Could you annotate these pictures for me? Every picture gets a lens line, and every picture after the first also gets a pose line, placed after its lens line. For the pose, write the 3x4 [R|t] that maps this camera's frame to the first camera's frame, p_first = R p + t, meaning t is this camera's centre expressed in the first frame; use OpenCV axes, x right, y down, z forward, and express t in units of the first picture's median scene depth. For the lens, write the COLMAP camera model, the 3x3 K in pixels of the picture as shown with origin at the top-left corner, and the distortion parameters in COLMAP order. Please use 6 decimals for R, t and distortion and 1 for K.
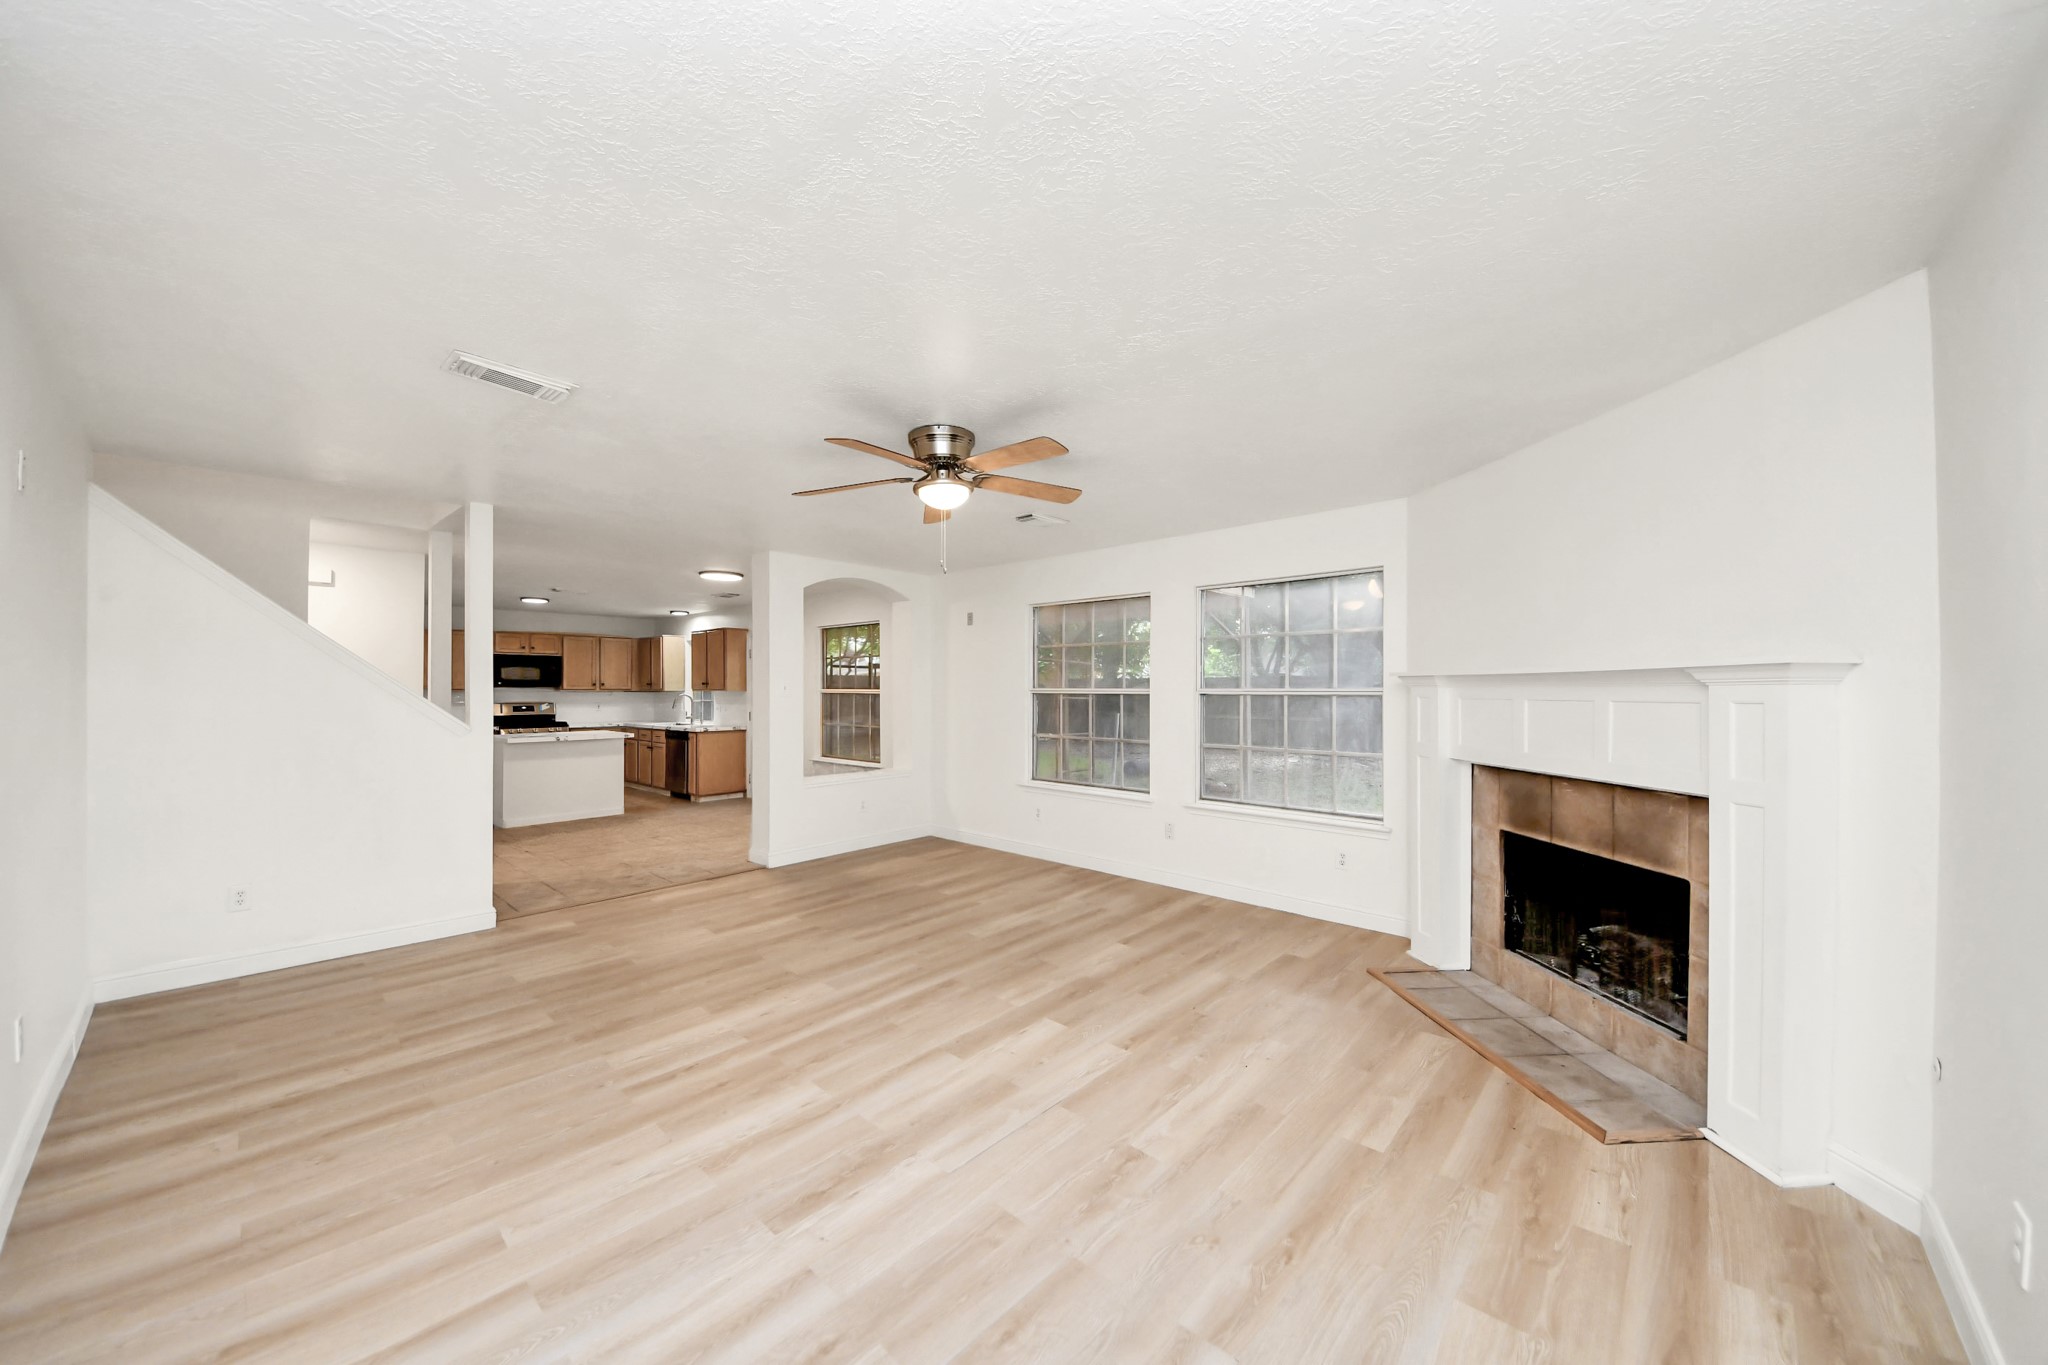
lens RADIAL K [[757.2, 0, 1042.9], [0, 757.2, 693.6], [0, 0, 1]] dist [0.045222, -0.027622]
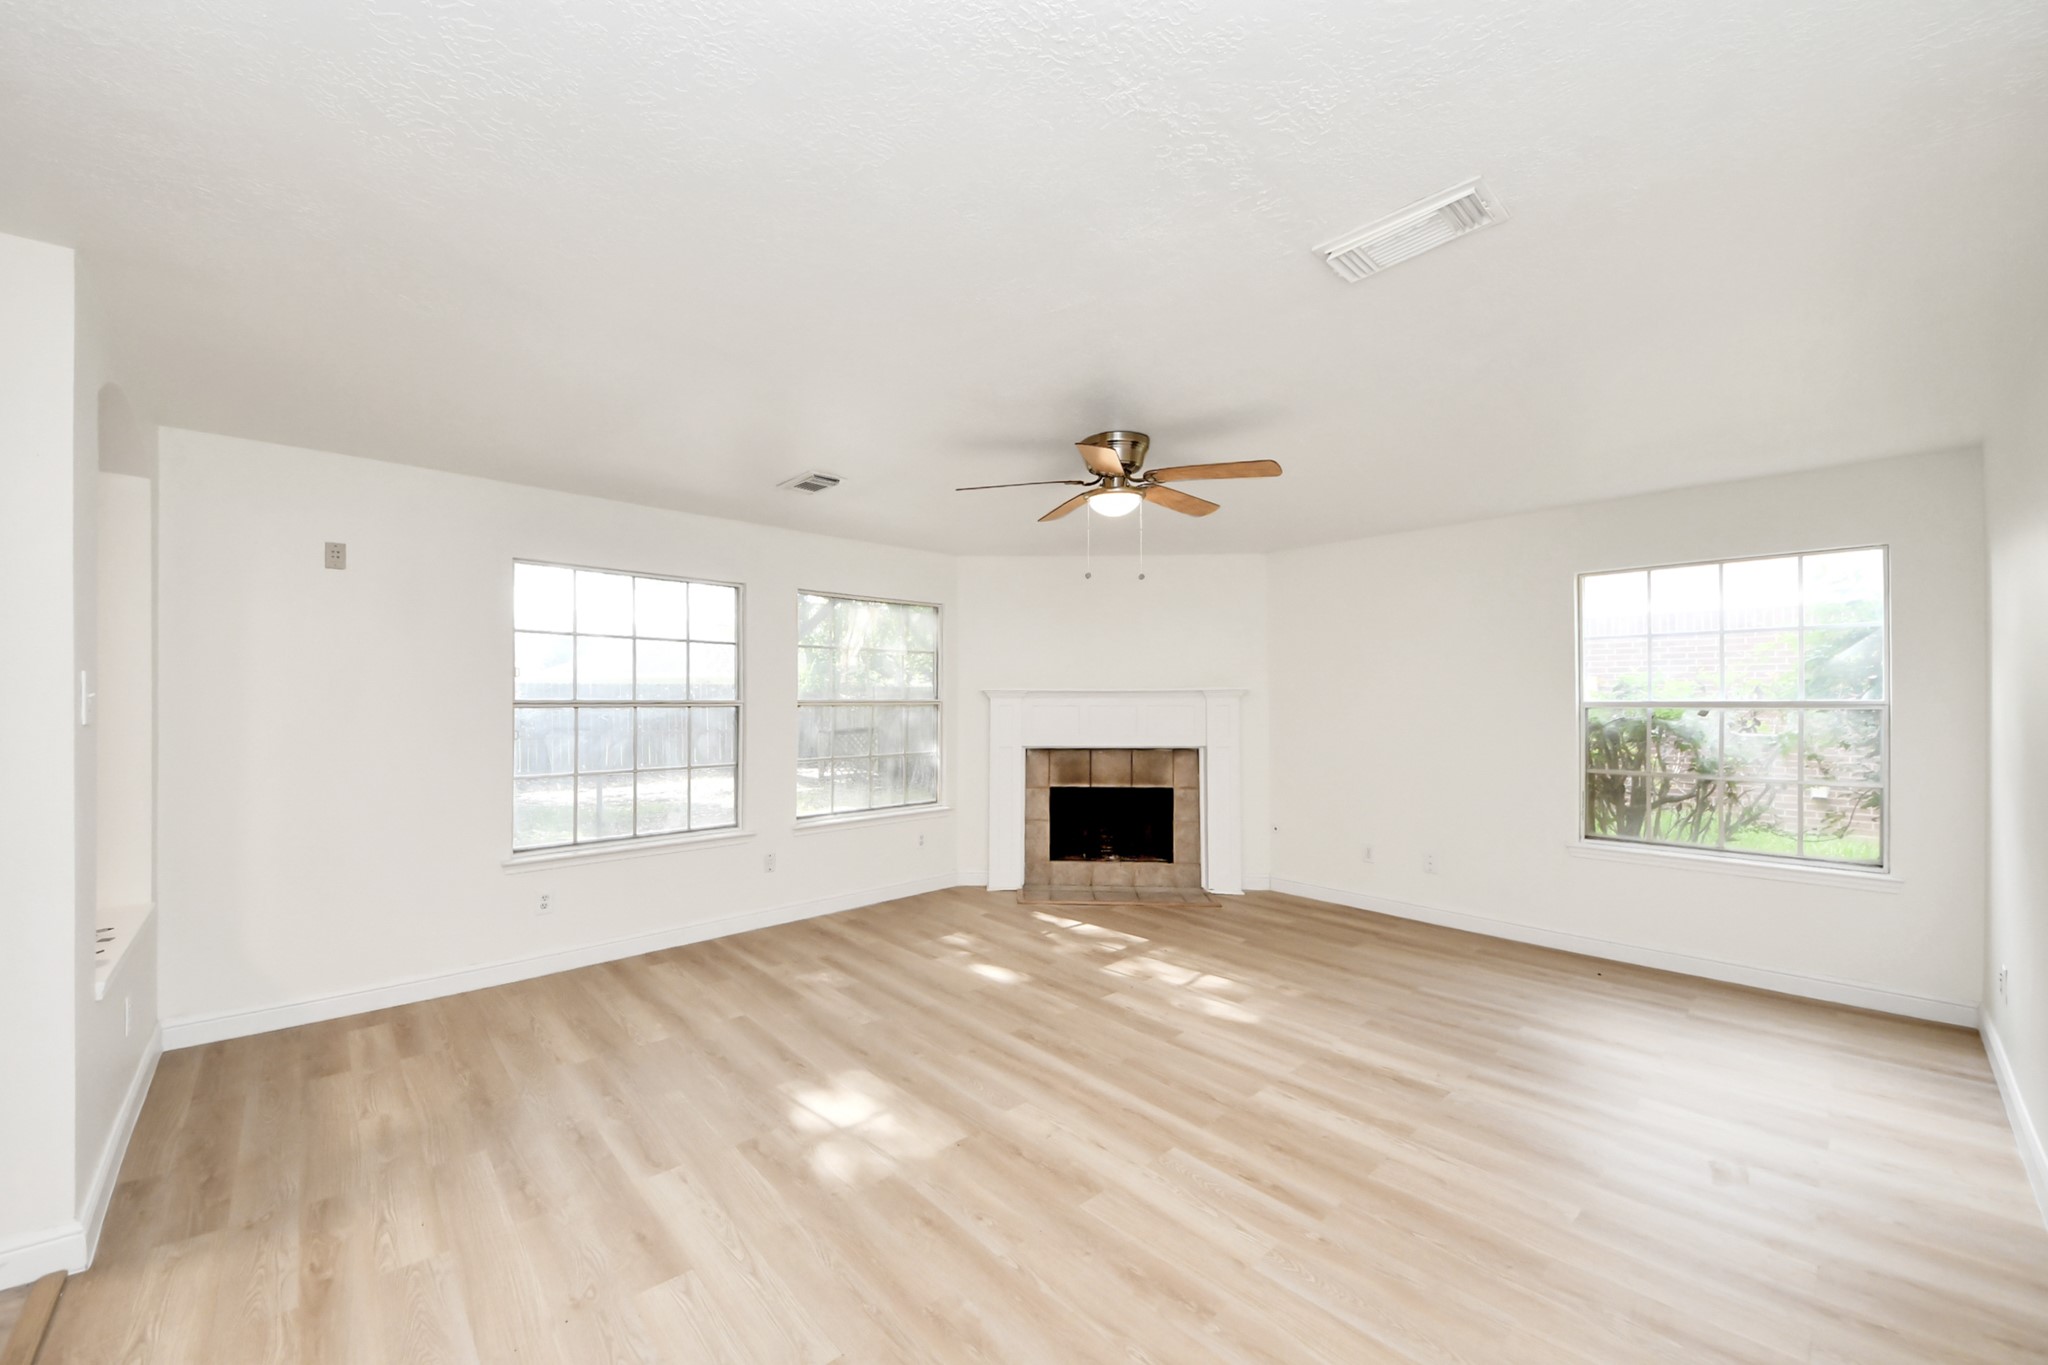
lens RADIAL K [[757.2, 0, 1042.9], [0, 757.2, 693.6], [0, 0, 1]] dist [0.045222, -0.027622]
pose [[0.072090, 0.007220, 0.997372, -1.082007], [0.006033, 0.999952, -0.007674, -0.007175], [-0.997380, 0.006570, 0.072044, 0.983032]]
